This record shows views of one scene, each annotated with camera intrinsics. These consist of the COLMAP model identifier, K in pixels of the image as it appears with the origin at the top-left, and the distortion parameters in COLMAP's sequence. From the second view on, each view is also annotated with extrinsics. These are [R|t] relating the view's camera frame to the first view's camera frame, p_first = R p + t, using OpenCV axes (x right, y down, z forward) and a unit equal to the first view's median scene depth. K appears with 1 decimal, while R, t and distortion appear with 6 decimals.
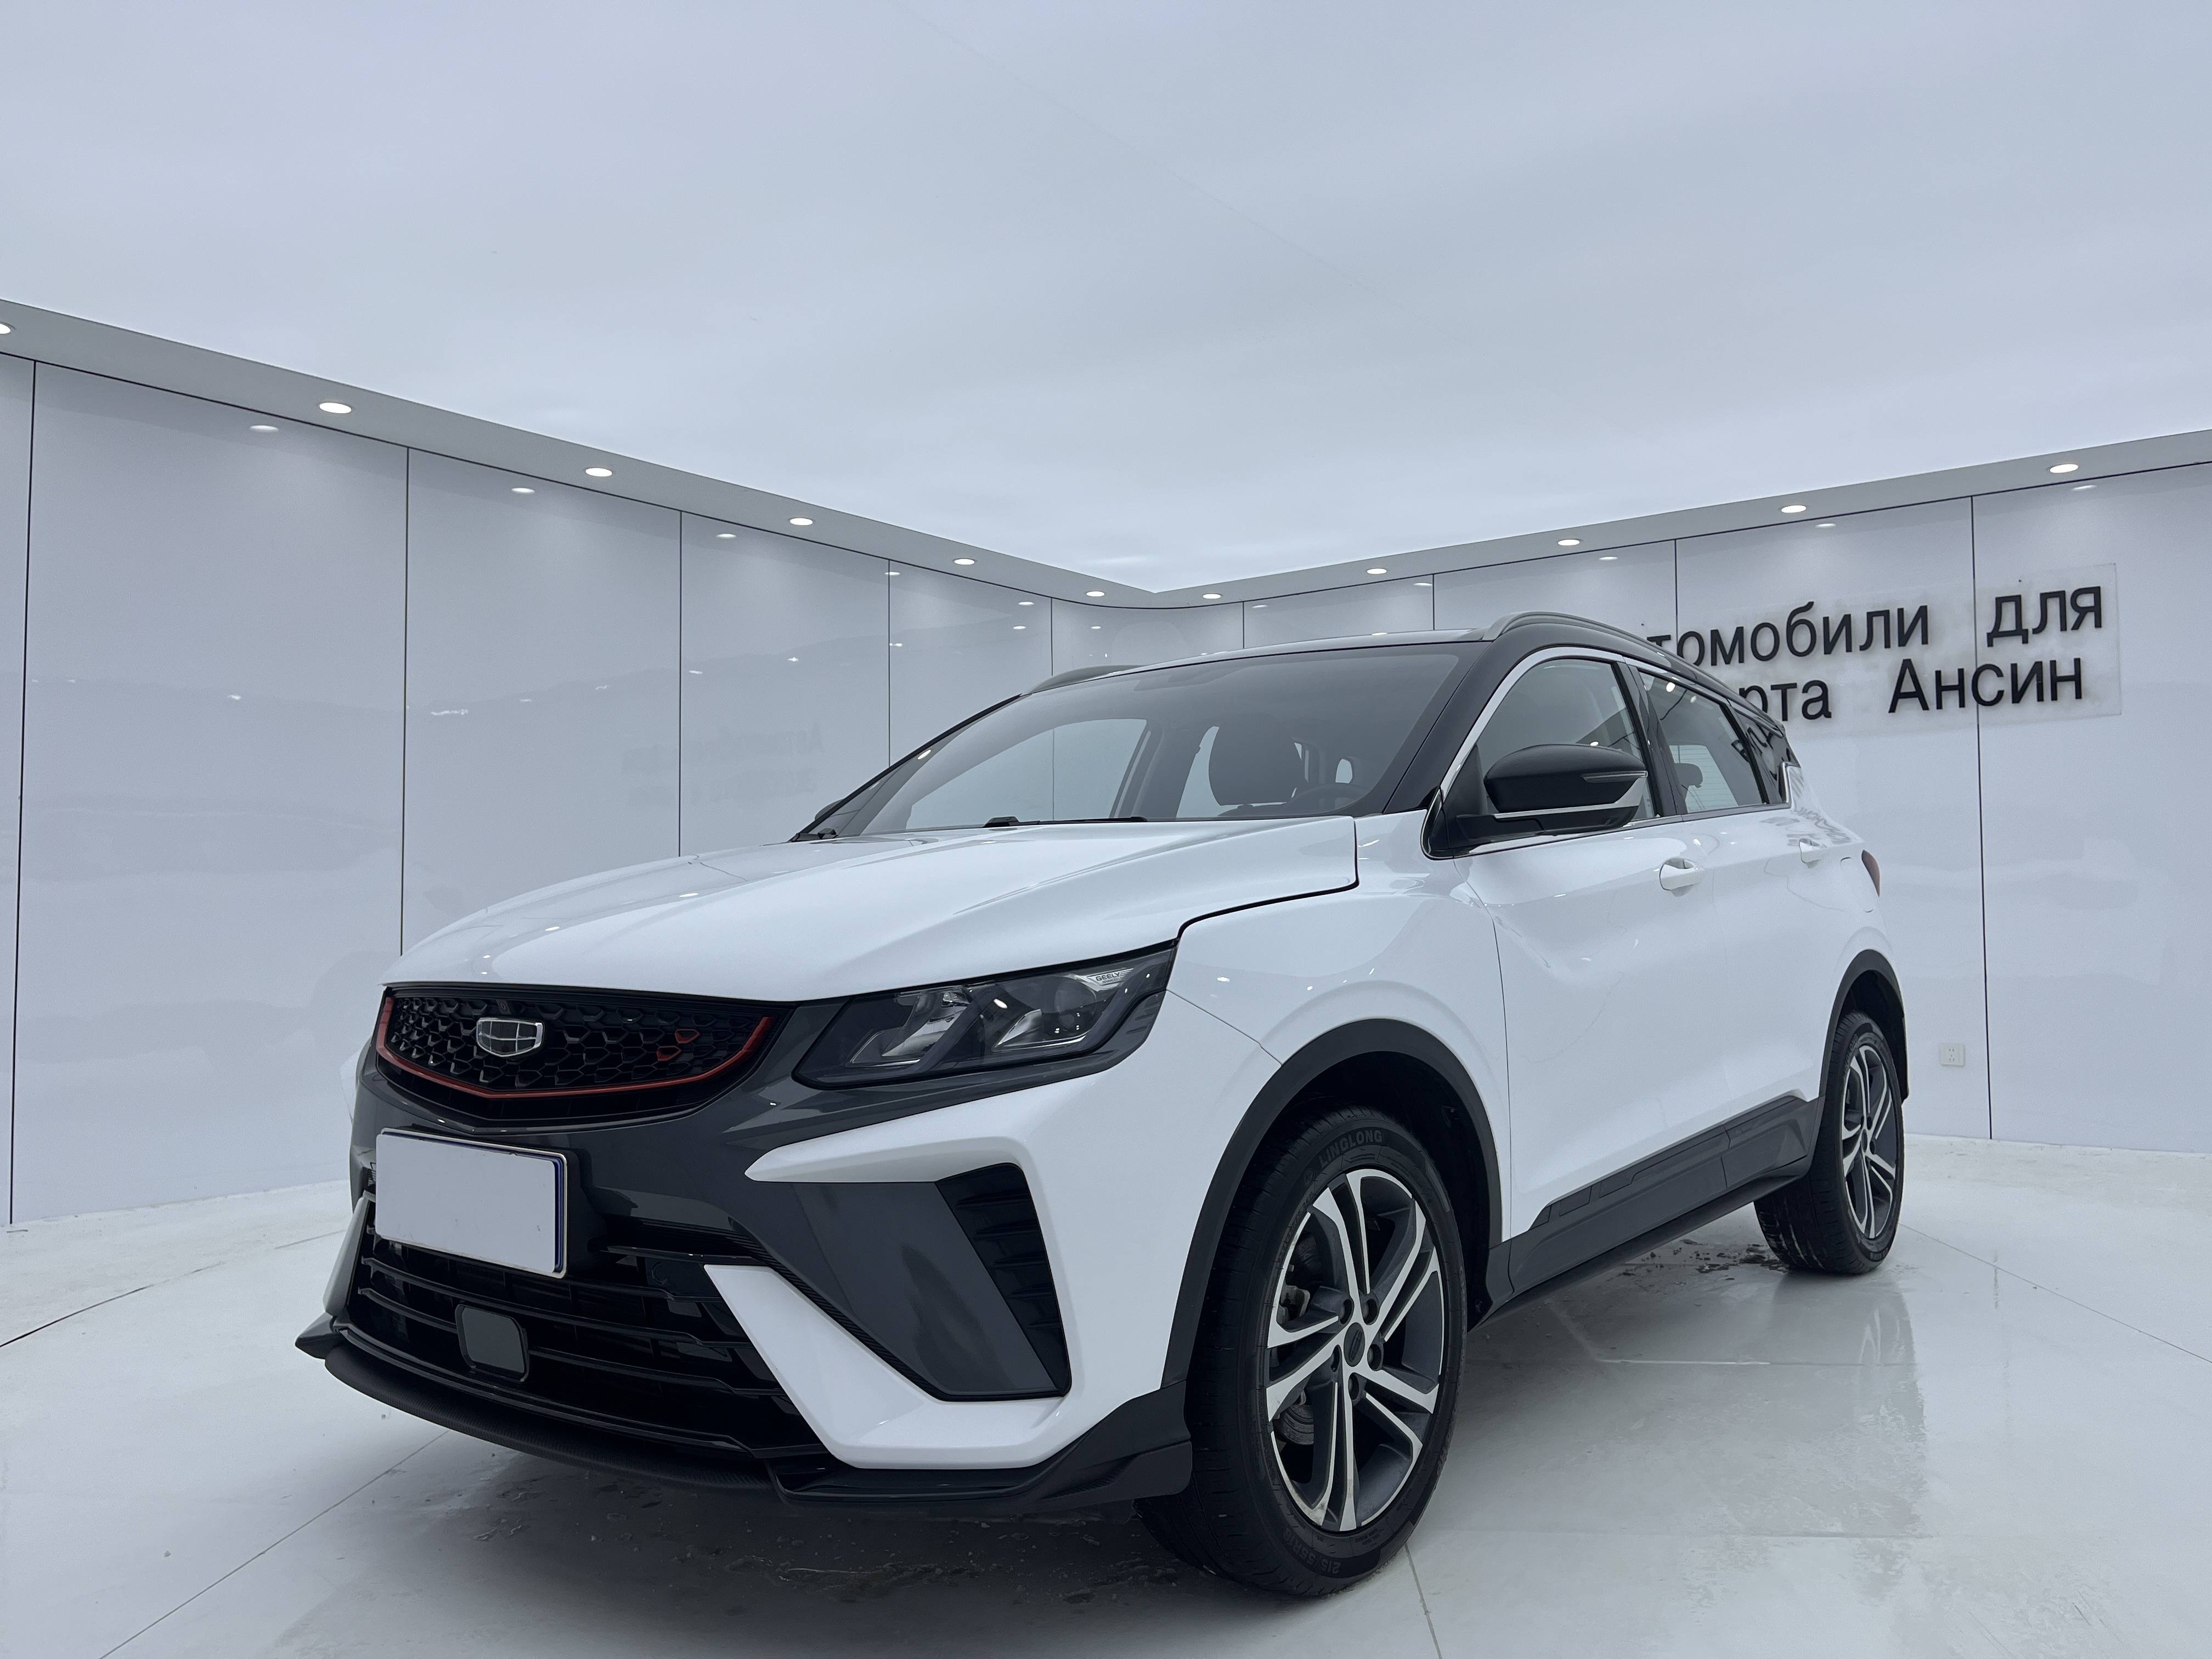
lens RADIAL K [[1676.5, 0, 1098.6], [0, 1676.5, 826.7], [0, 0, 1]] dist [0.057122, -0.058427]
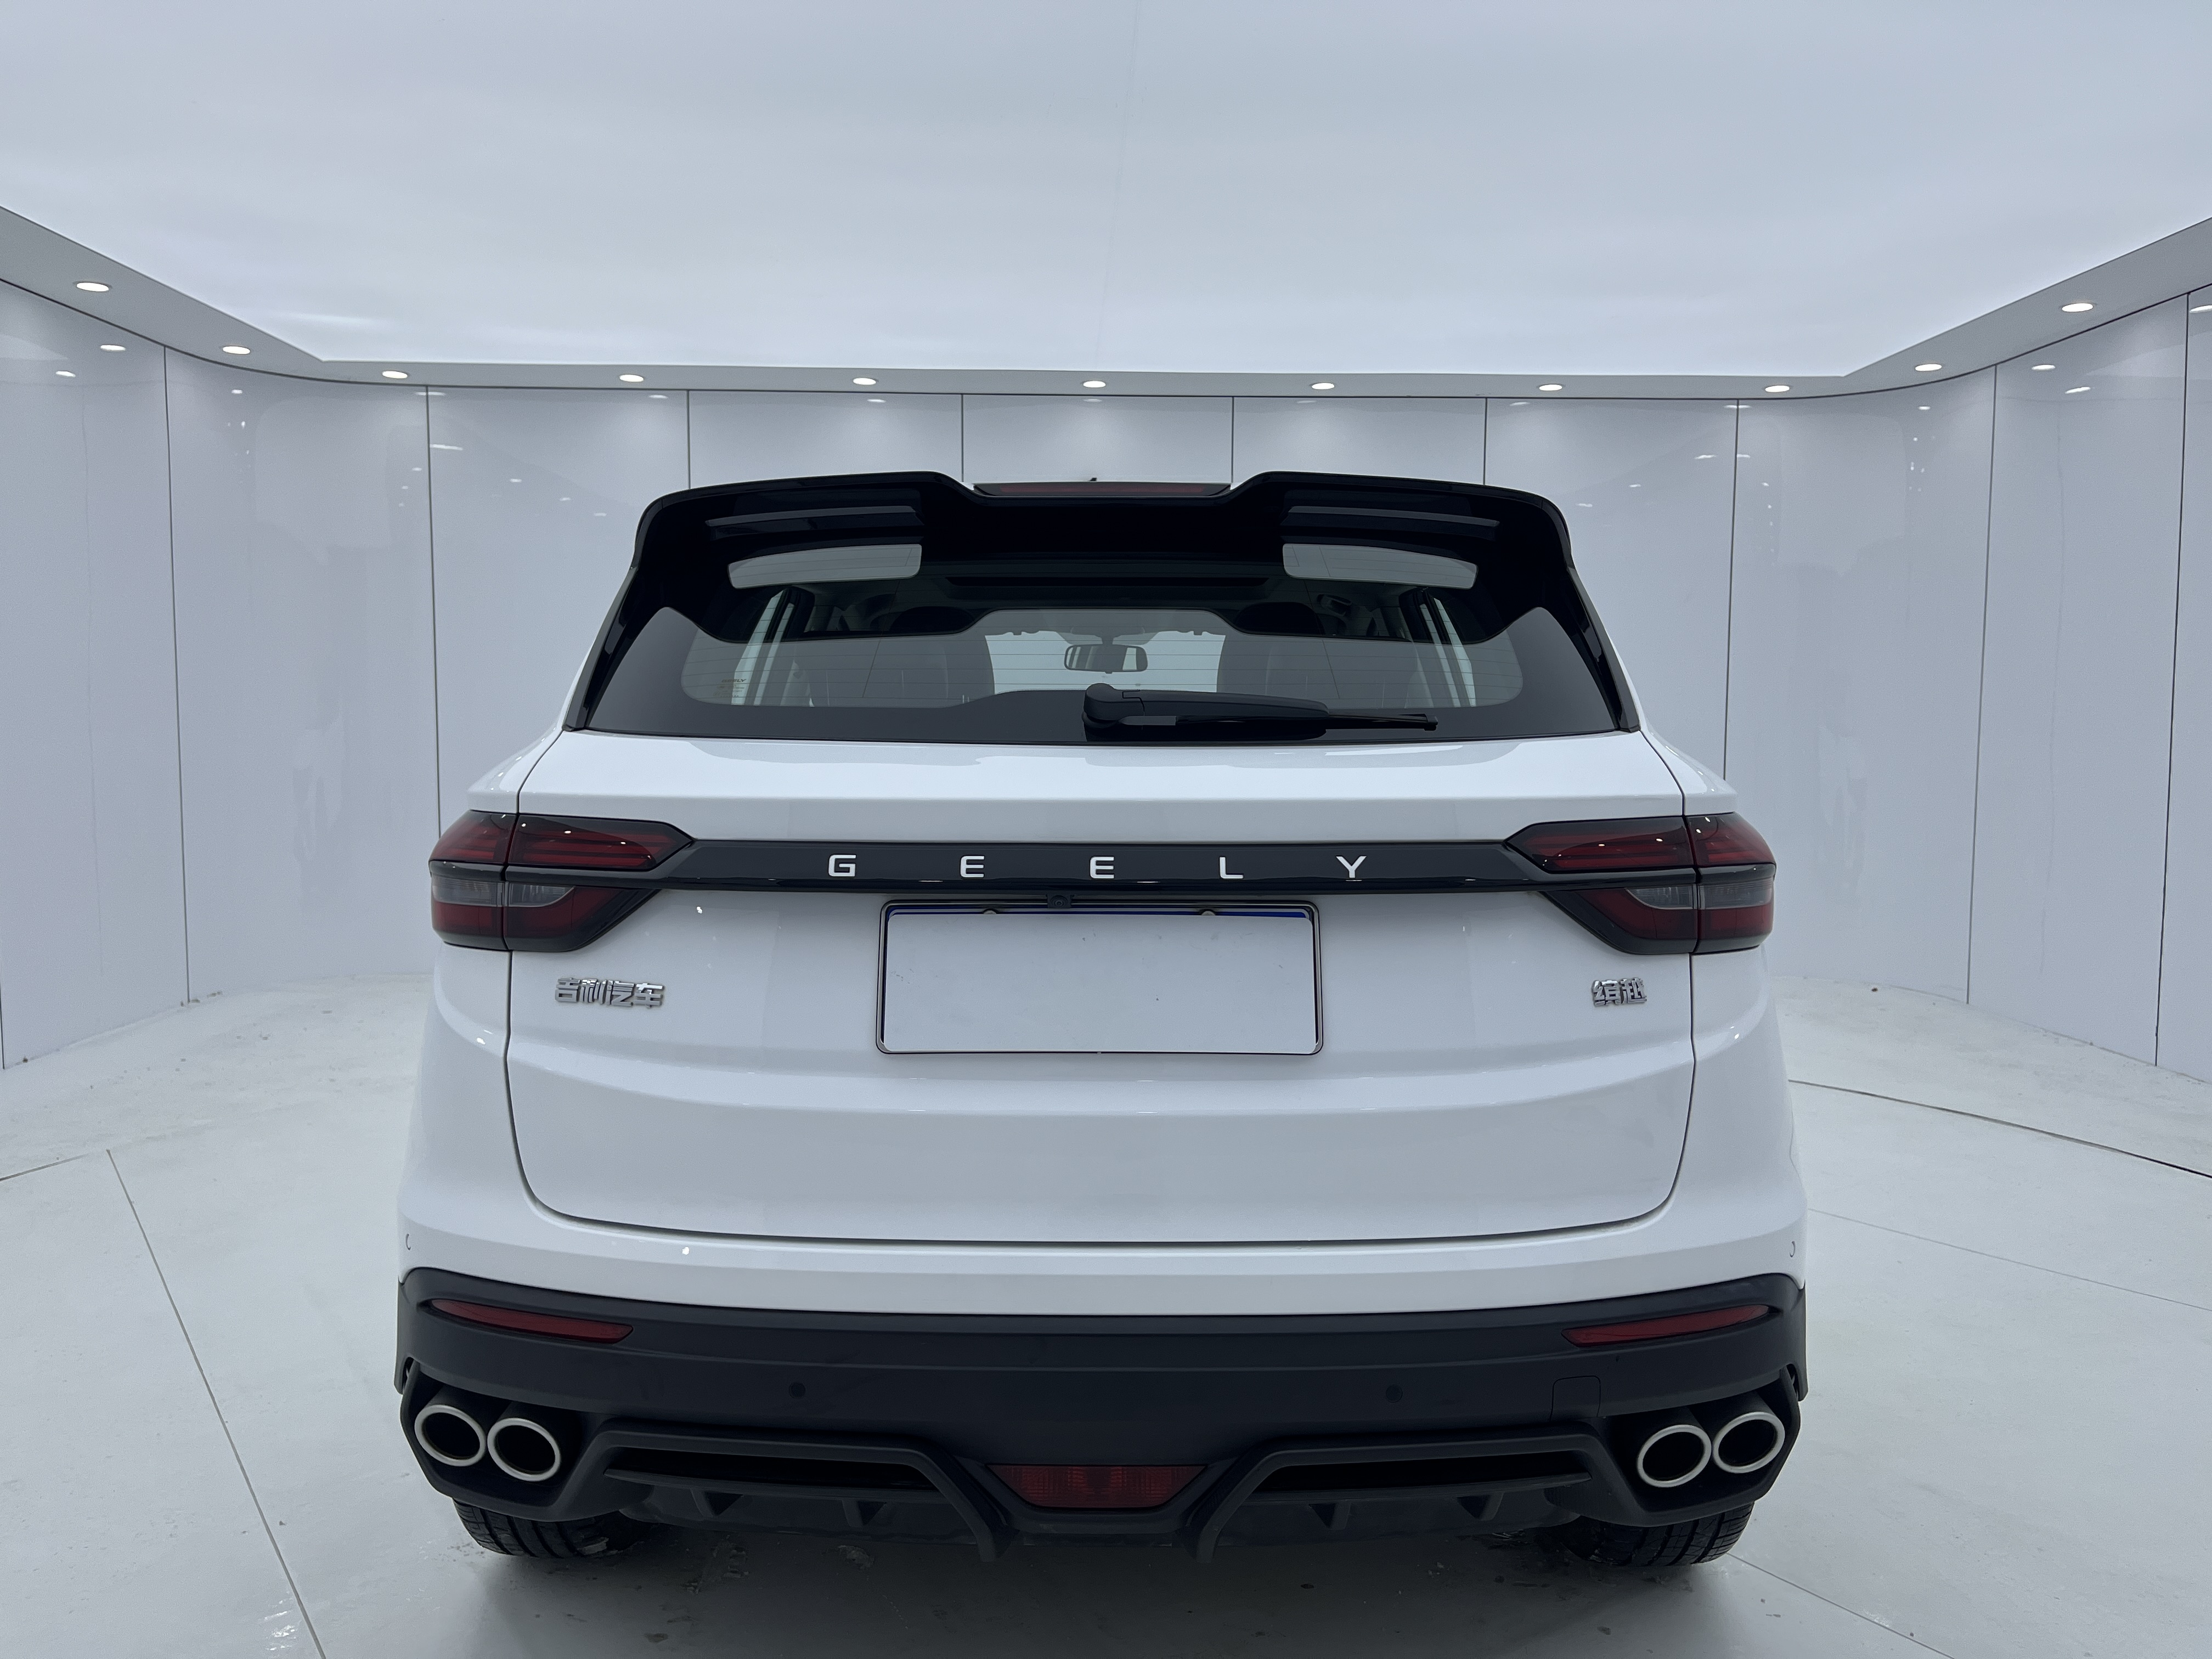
lens RADIAL K [[1676.5, 0, 1102.5], [0, 1676.5, 839.1], [0, 0, 1]] dist [0.057122, -0.058427]
pose [[0.767795, -0.041301, 0.639363, -0.255508], [-0.041768, 0.992571, 0.114274, -0.032472], [-0.639333, -0.114444, 0.760366, 0.197709]]
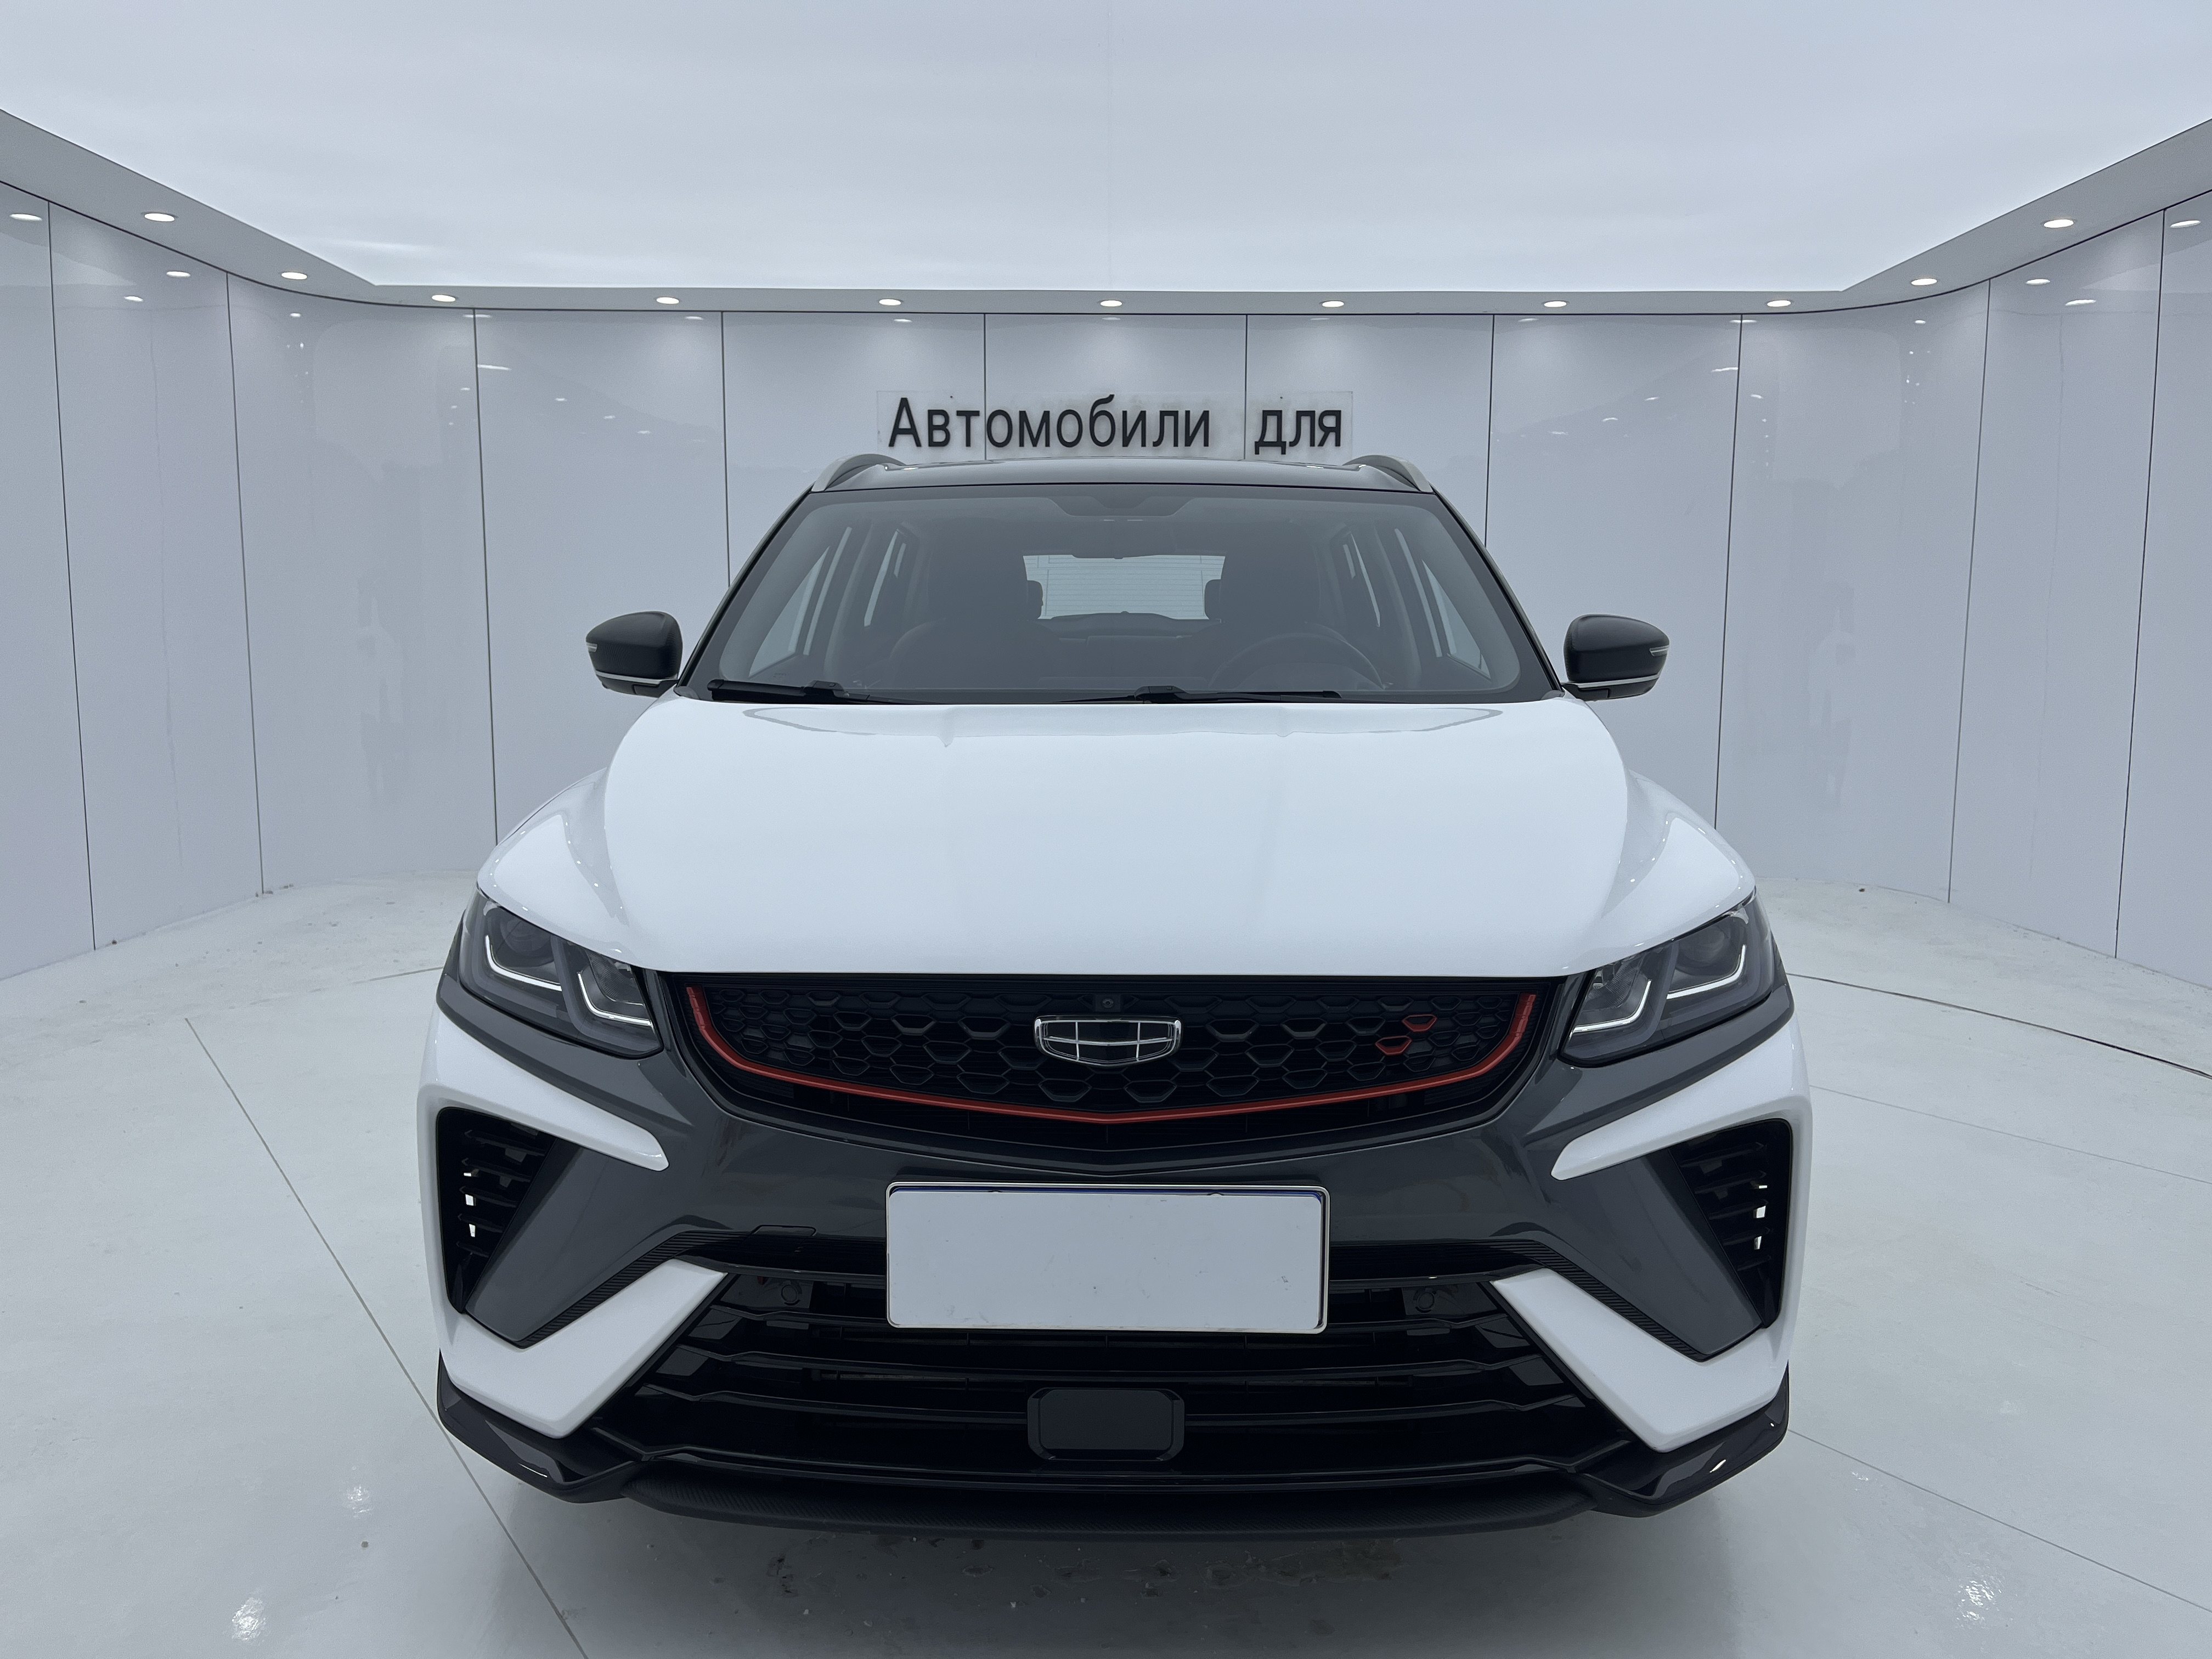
lens RADIAL K [[1676.5, 0, 1105.3], [0, 1676.5, 828.9], [0, 0, 1]] dist [0.057122, -0.058427]
pose [[0.786462, -0.065151, 0.614193, -0.269044], [-0.040243, 0.986903, 0.156217, -0.029100], [-0.616327, -0.147576, 0.773539, 0.143284]]
